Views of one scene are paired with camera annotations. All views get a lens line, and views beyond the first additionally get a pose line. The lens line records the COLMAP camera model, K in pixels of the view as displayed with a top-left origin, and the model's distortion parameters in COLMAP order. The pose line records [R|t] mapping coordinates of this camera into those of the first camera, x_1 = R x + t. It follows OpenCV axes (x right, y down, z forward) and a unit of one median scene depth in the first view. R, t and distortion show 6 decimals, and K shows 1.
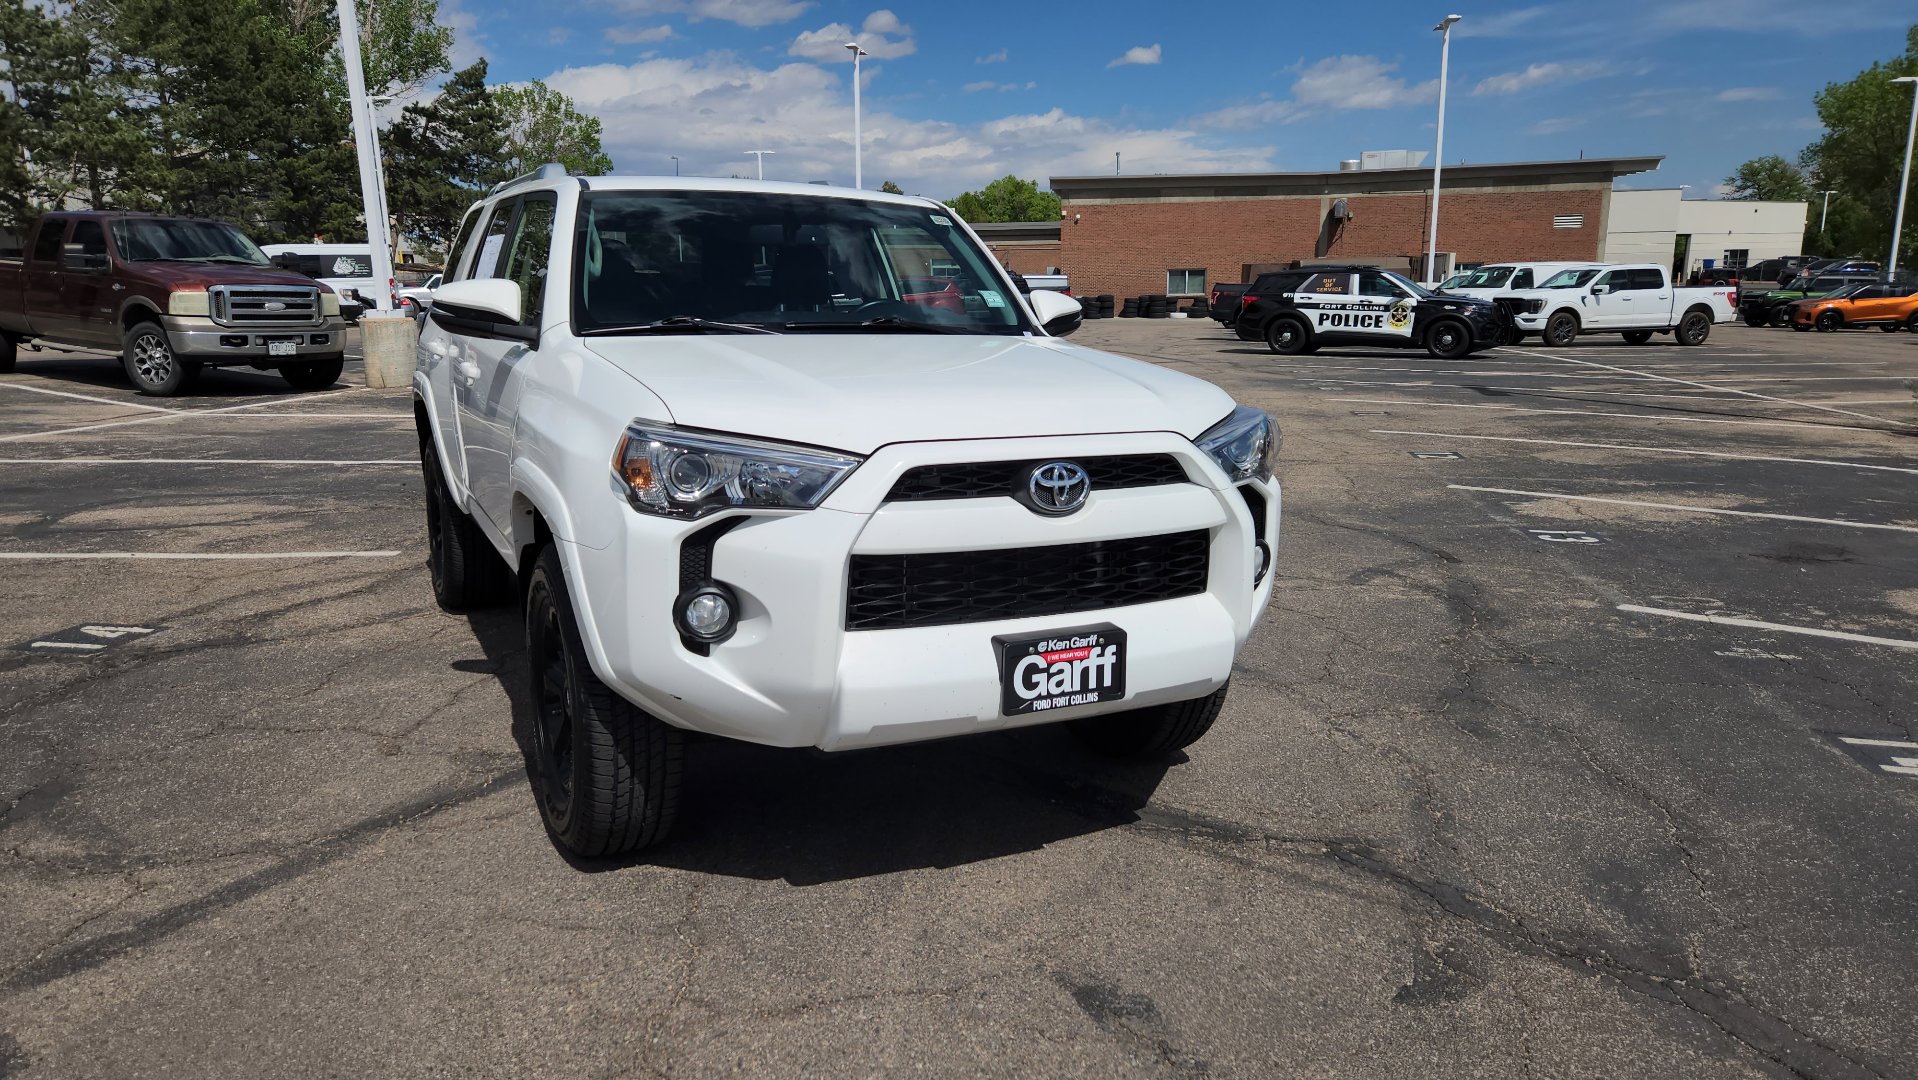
lens RADIAL K [[1276.2, 0, 918.4], [0, 1276.2, 540.1], [0, 0, 1]] dist [0.076858, -0.064639]
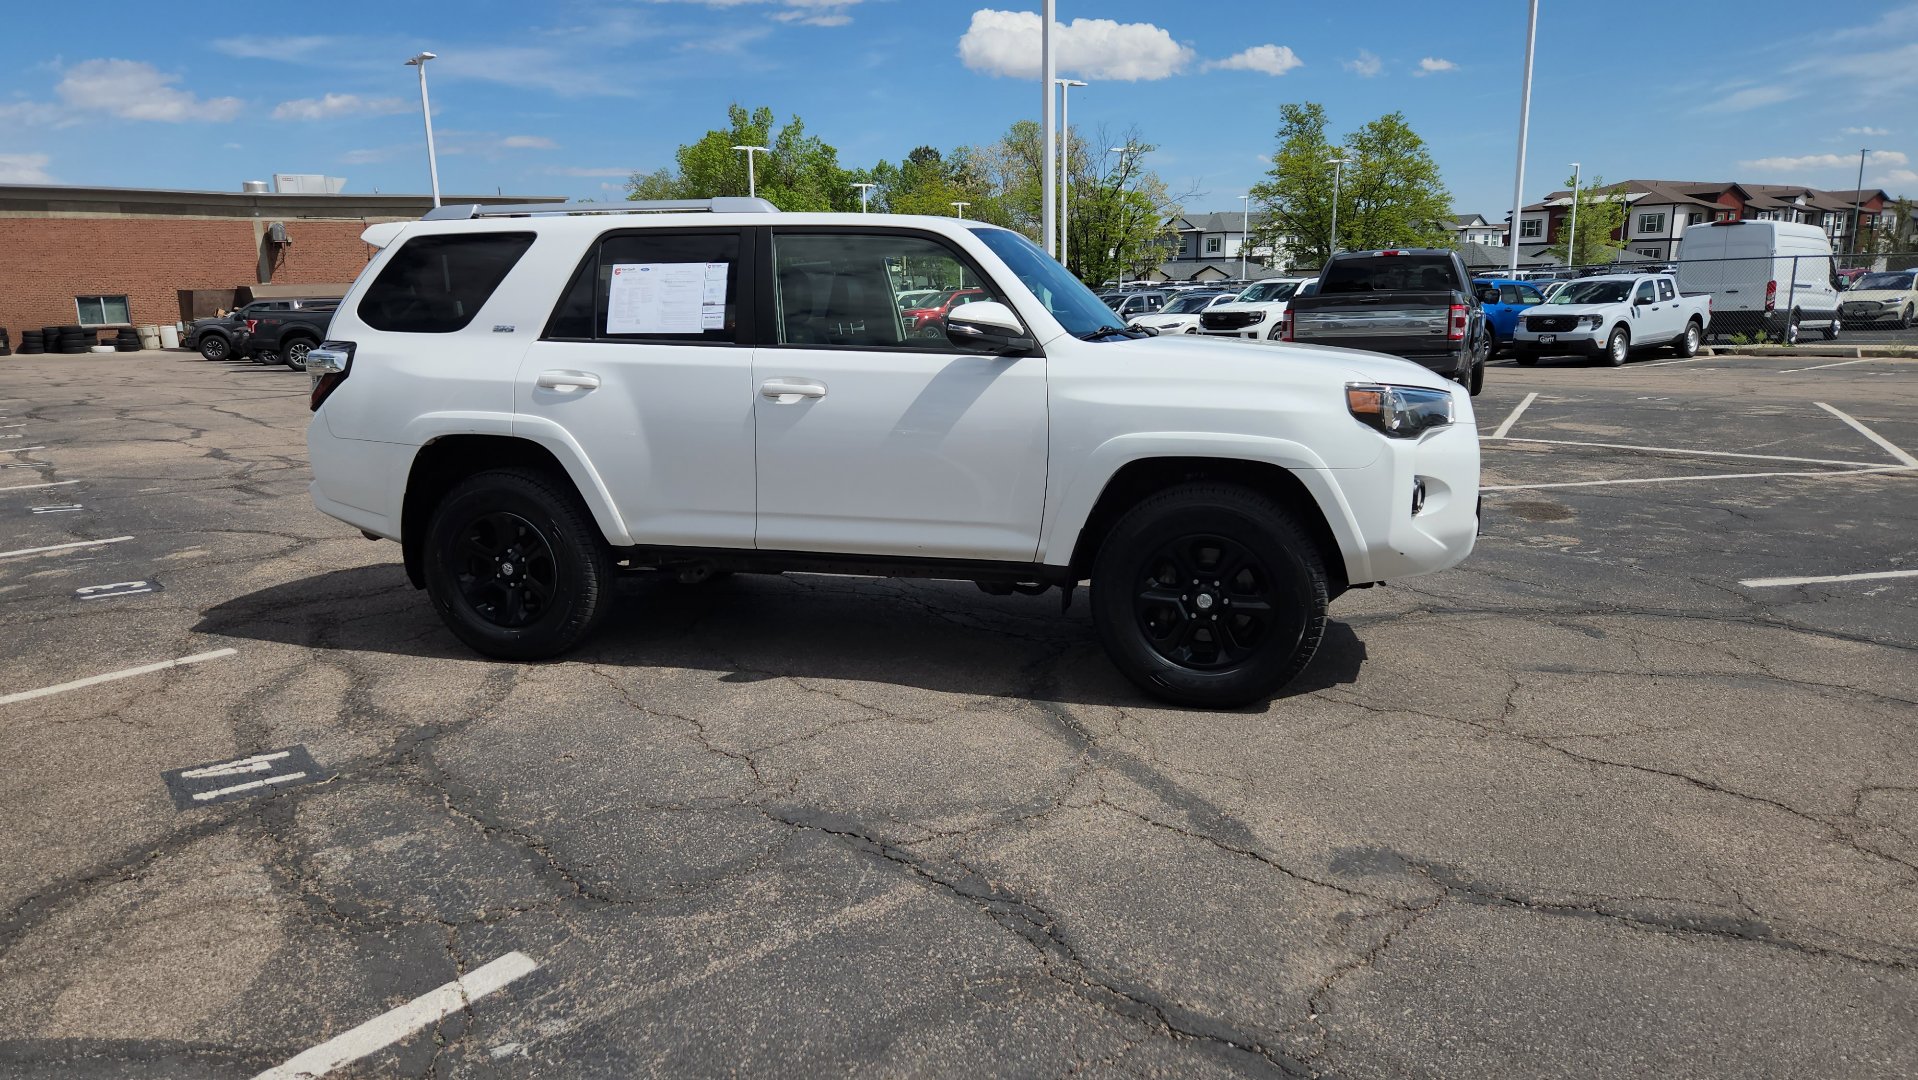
lens RADIAL K [[1273.9, 0, 915.3], [0, 1273.9, 565.1], [0, 0, 1]] dist [0.070326, -0.057716]
pose [[0.682371, -0.161797, 0.712875, -0.829792], [0.162653, 0.984357, 0.067720, -0.033520], [-0.712680, 0.069741, 0.698014, 0.151681]]
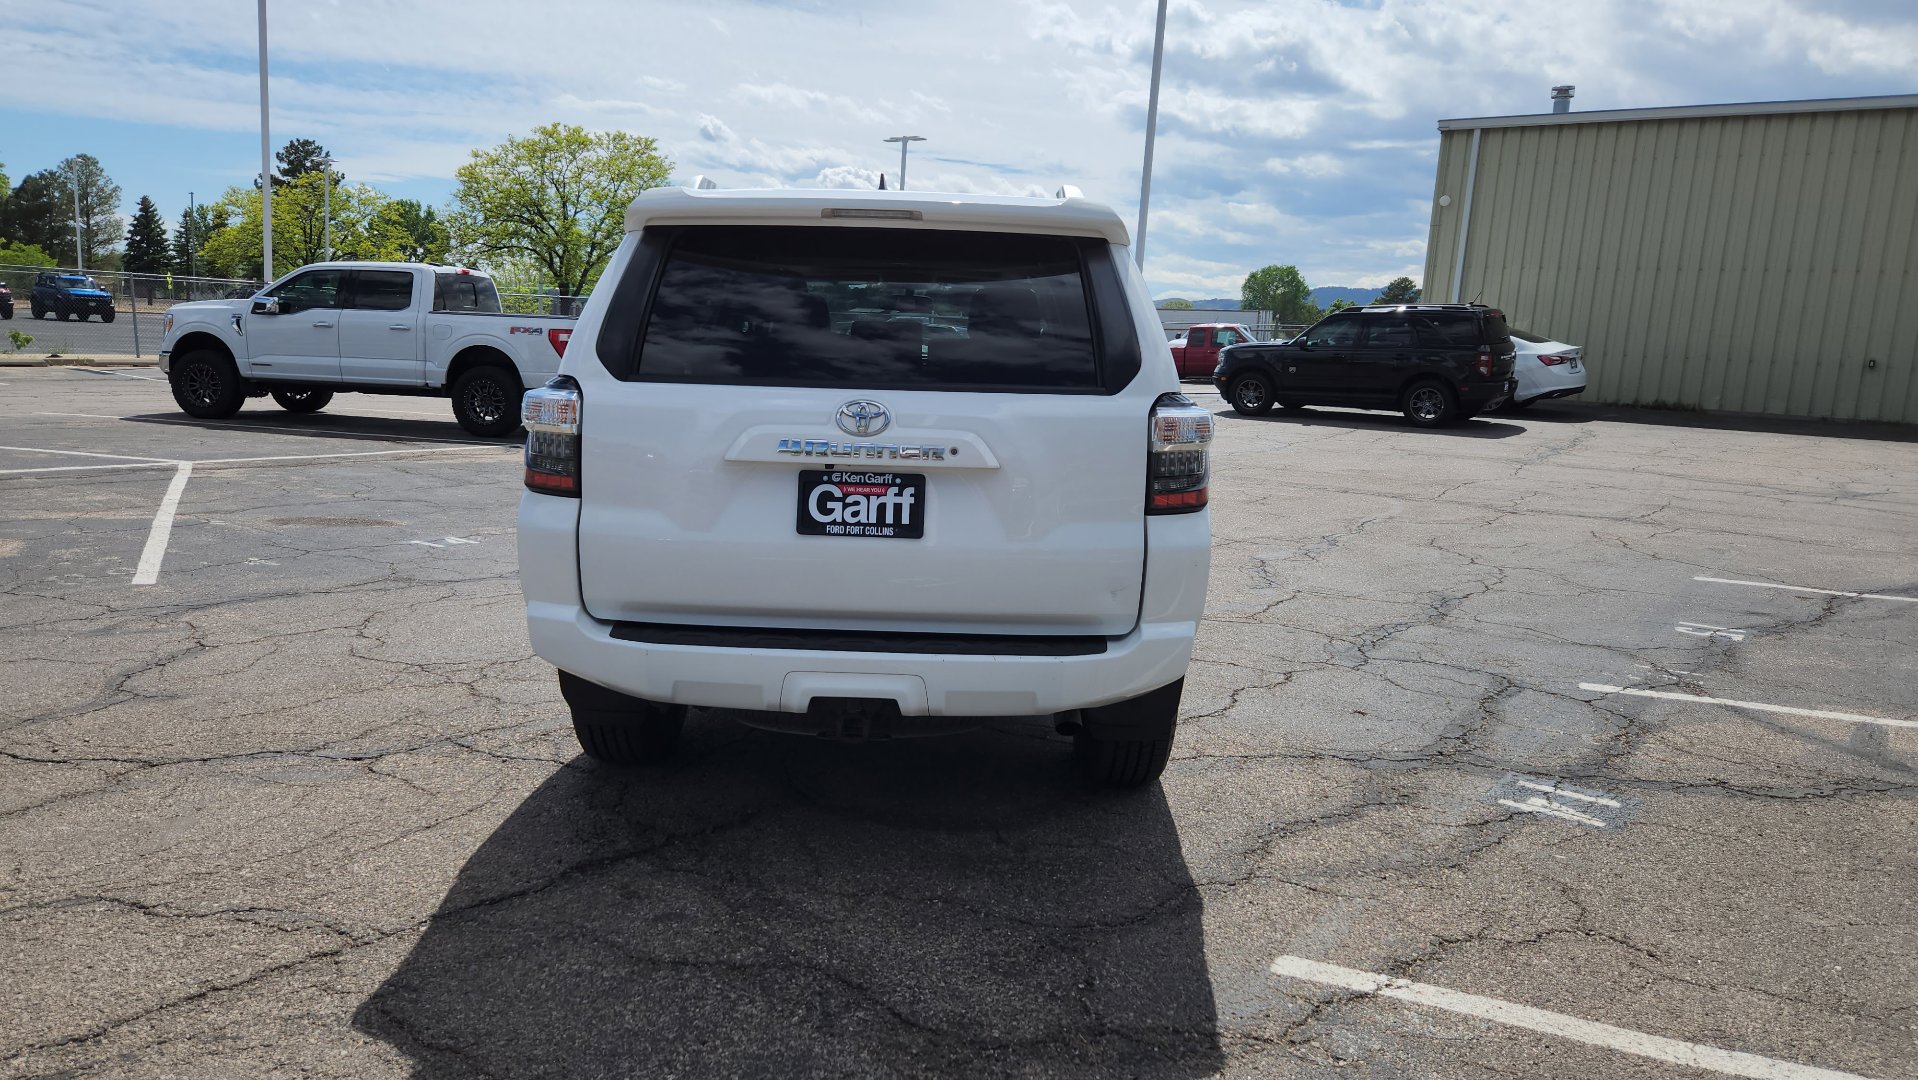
lens RADIAL K [[1289.7, 0, 921.2], [0, 1289.7, 540.0], [0, 0, 1]] dist [0.072348, -0.060871]
pose [[-0.888496, -0.109696, 0.445581, -0.582973], [0.047054, 0.944111, 0.326253, -0.336681], [-0.456466, 0.310840, -0.833677, 1.680323]]
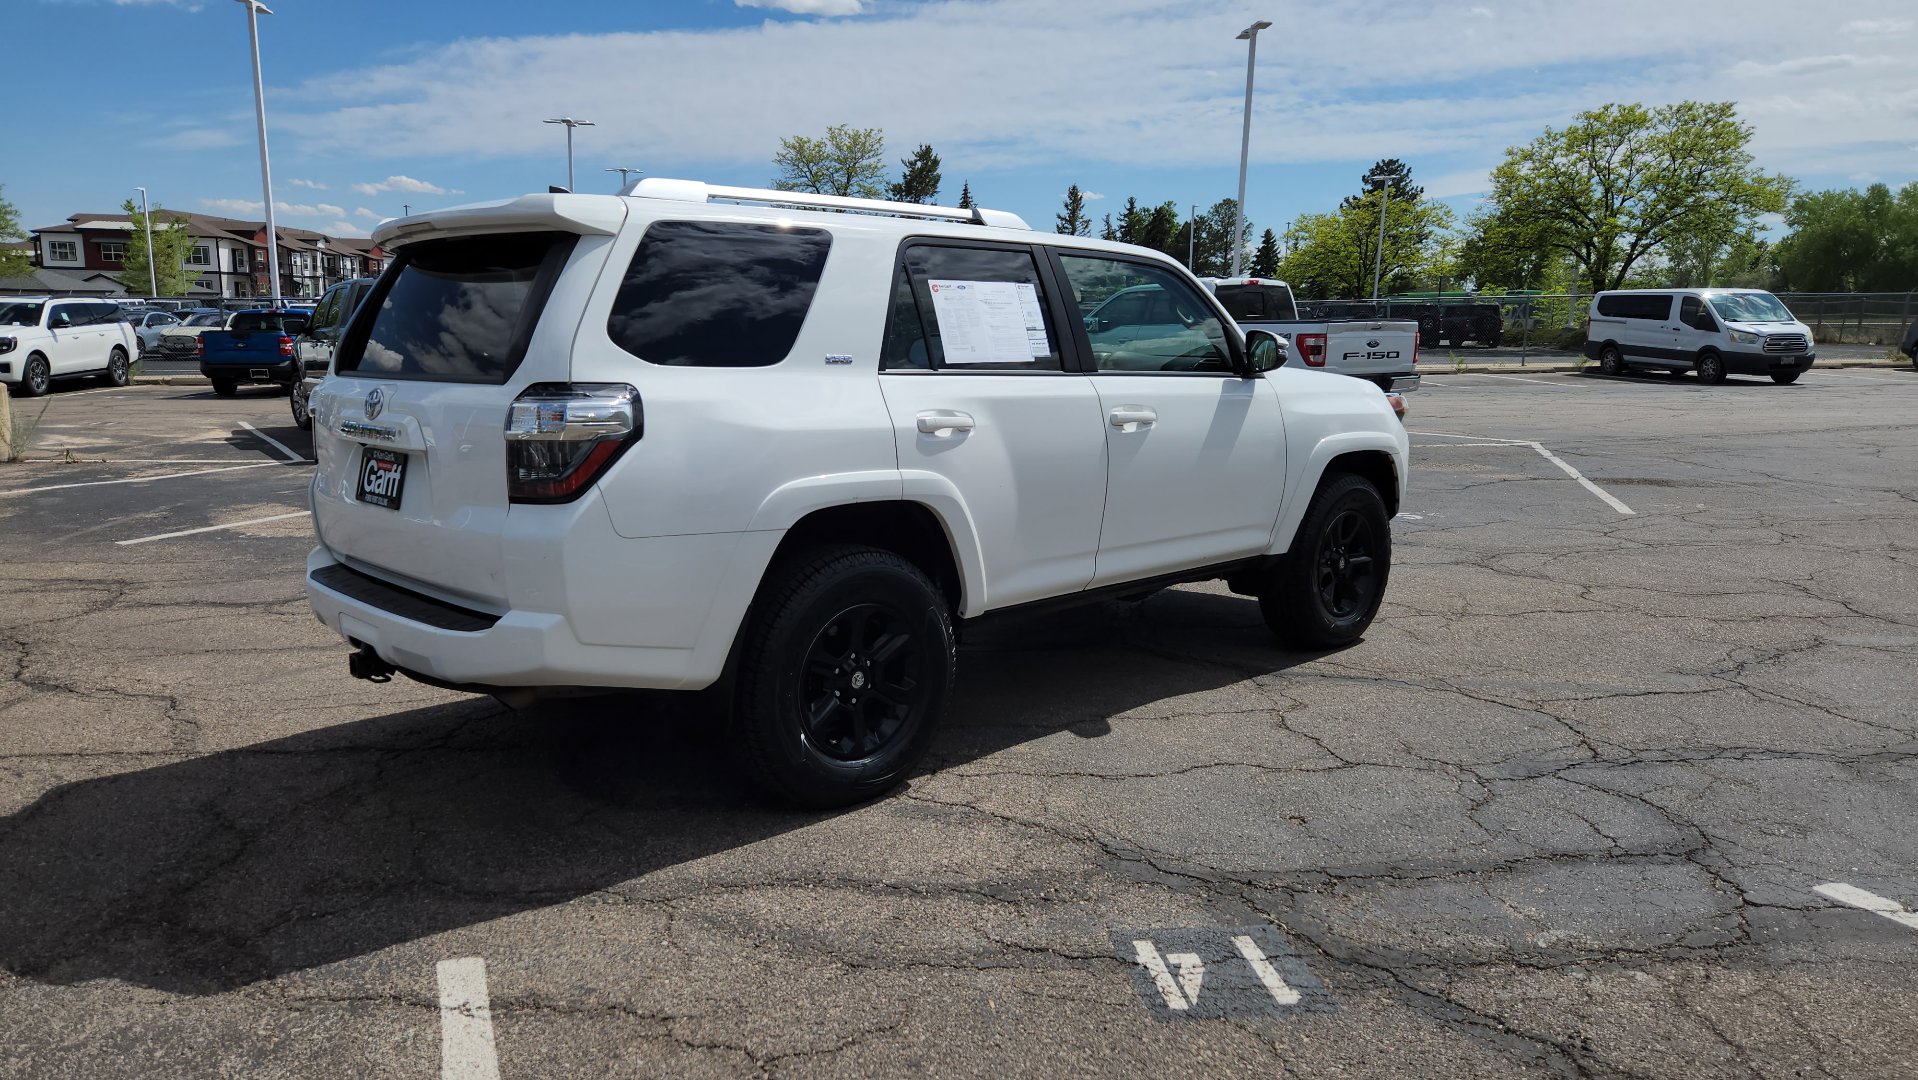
lens RADIAL K [[1288.3, 0, 932.7], [0, 1288.3, 553.0], [0, 0, 1]] dist [0.072815, -0.060687]
pose [[-0.292002, -0.171849, 0.940852, -1.022638], [0.184463, 0.955136, 0.231707, -0.234437], [-0.938461, 0.241211, -0.247202, 1.126669]]
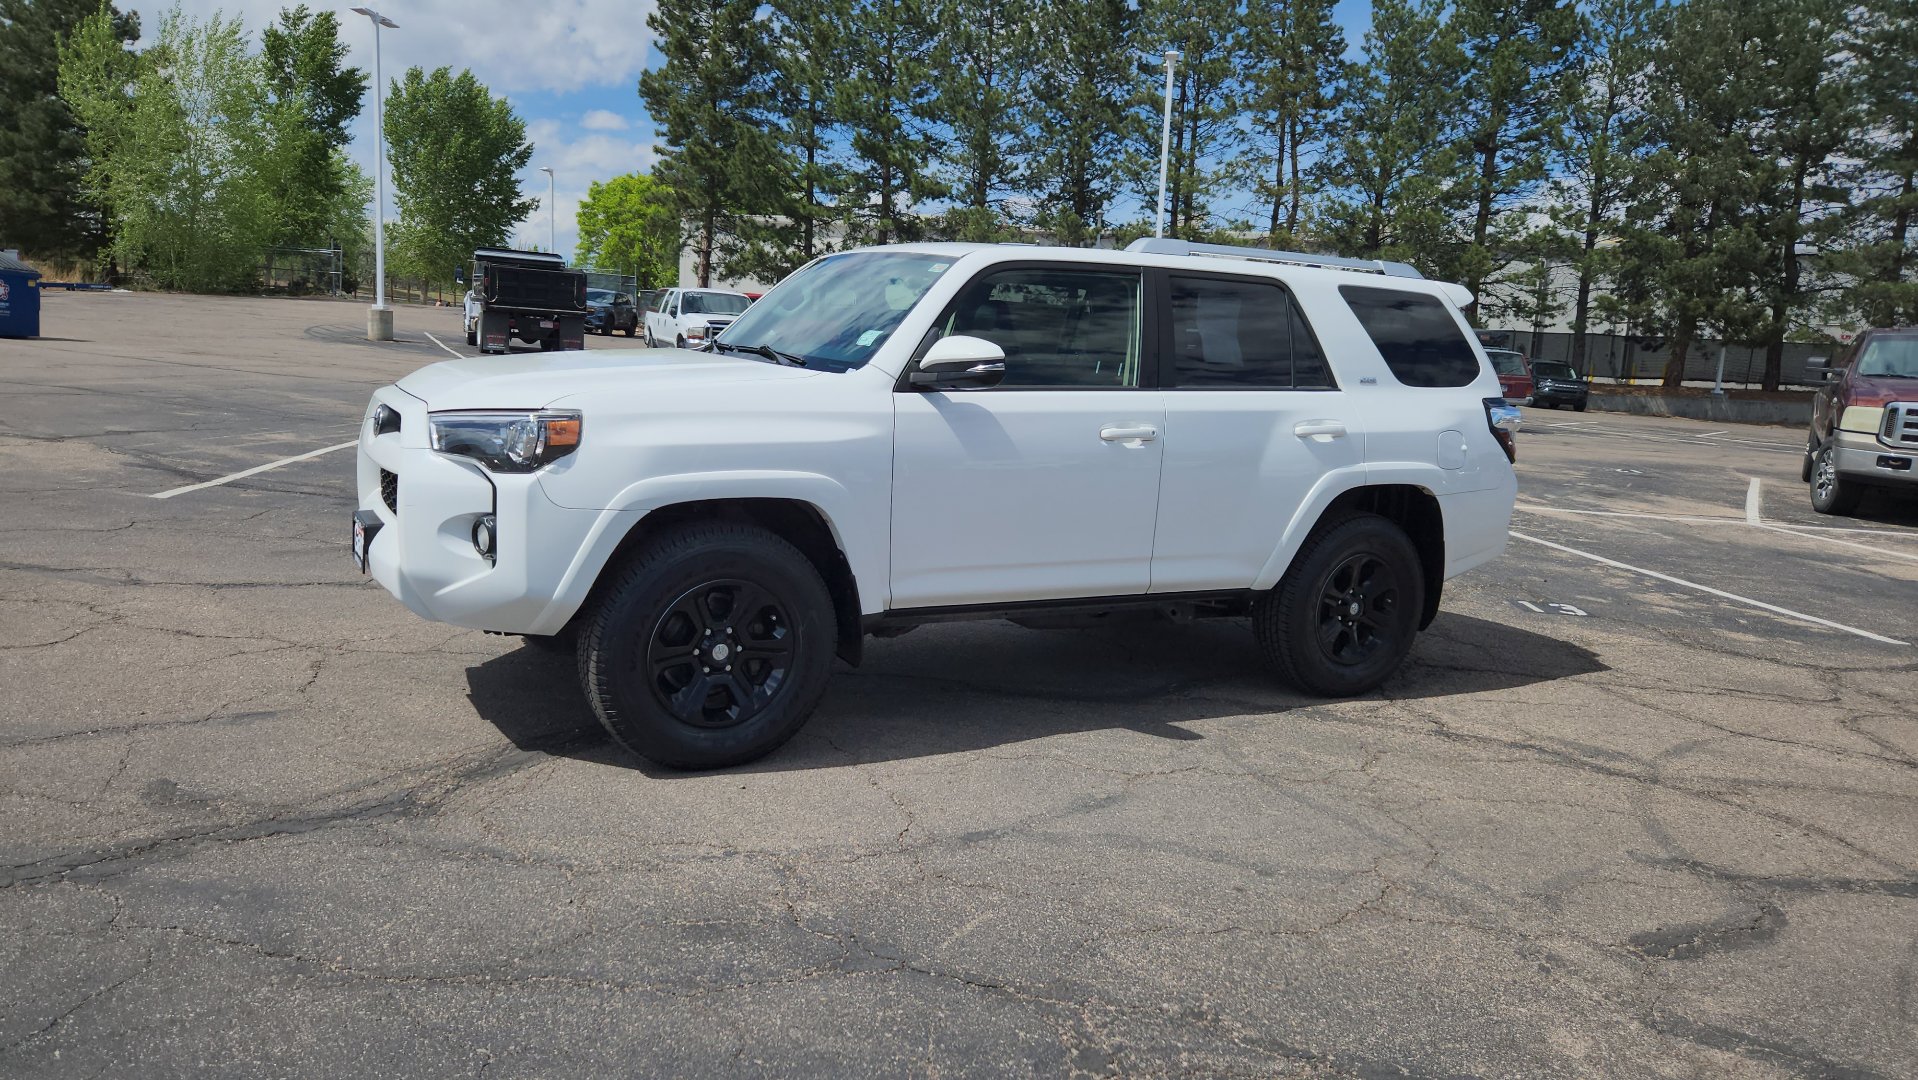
lens RADIAL K [[1273.5, 0, 956.6], [0, 1273.5, 533.7], [0, 0, 1]] dist [0.067559, -0.056273]
pose [[0.076816, 0.151570, -0.985457, 0.820171], [-0.257546, 0.957851, 0.127249, -0.138494], [0.963208, 0.244026, 0.112614, 0.738071]]
